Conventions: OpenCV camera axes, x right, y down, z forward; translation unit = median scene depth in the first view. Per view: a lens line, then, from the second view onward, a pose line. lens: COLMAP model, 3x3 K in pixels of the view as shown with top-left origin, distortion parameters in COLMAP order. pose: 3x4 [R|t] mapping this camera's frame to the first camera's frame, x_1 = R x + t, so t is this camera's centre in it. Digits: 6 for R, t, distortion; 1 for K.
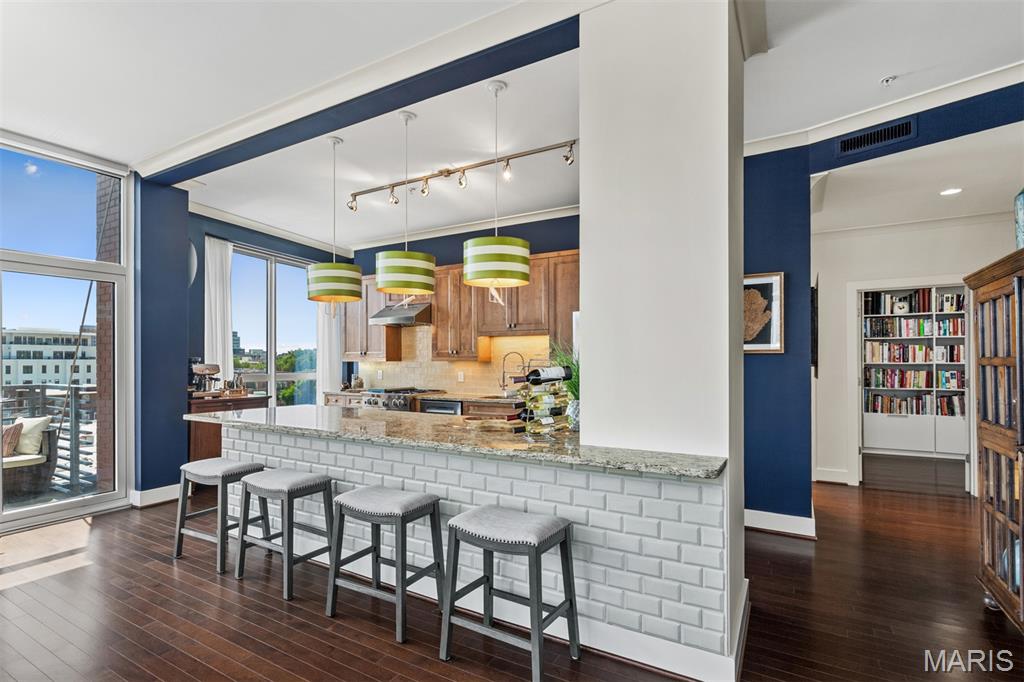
lens RADIAL K [[492.3, 0, 487.4], [0, 492.3, 357.9], [0, 0, 1]] dist [0.008087, 0.000341]
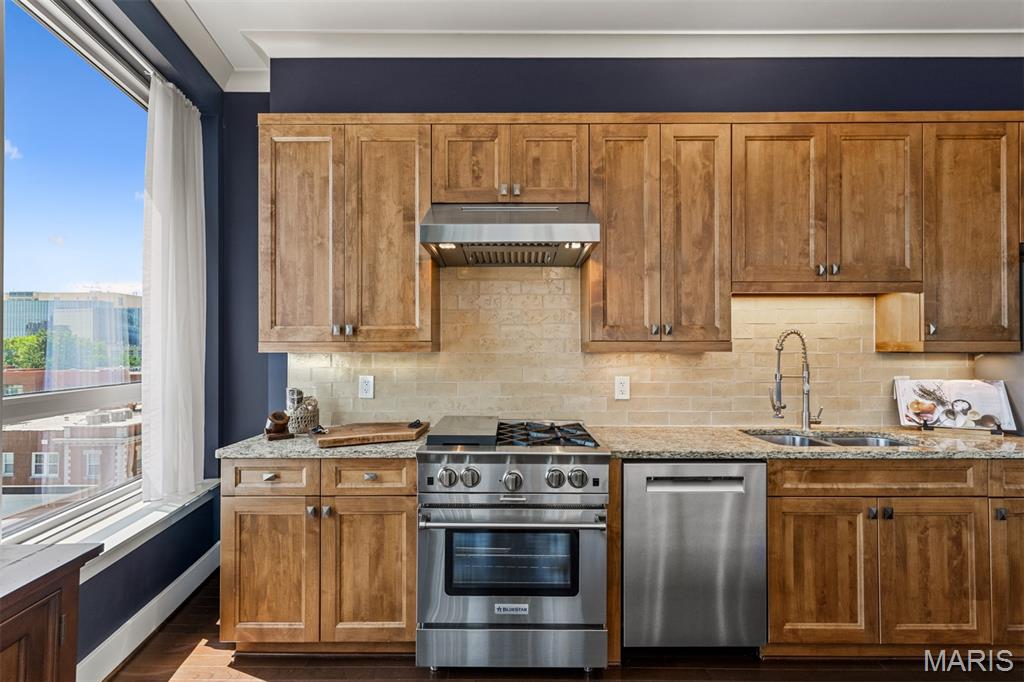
lens RADIAL K [[492.3, 0, 511.4], [0, 492.3, 346.5], [0, 0, 1]] dist [0.008087, 0.000341]
pose [[0.849018, 0.005171, 0.528339, -0.389462], [-0.005375, 0.999985, -0.001150, 0.002732], [-0.528337, -0.001864, 0.849033, 0.734272]]
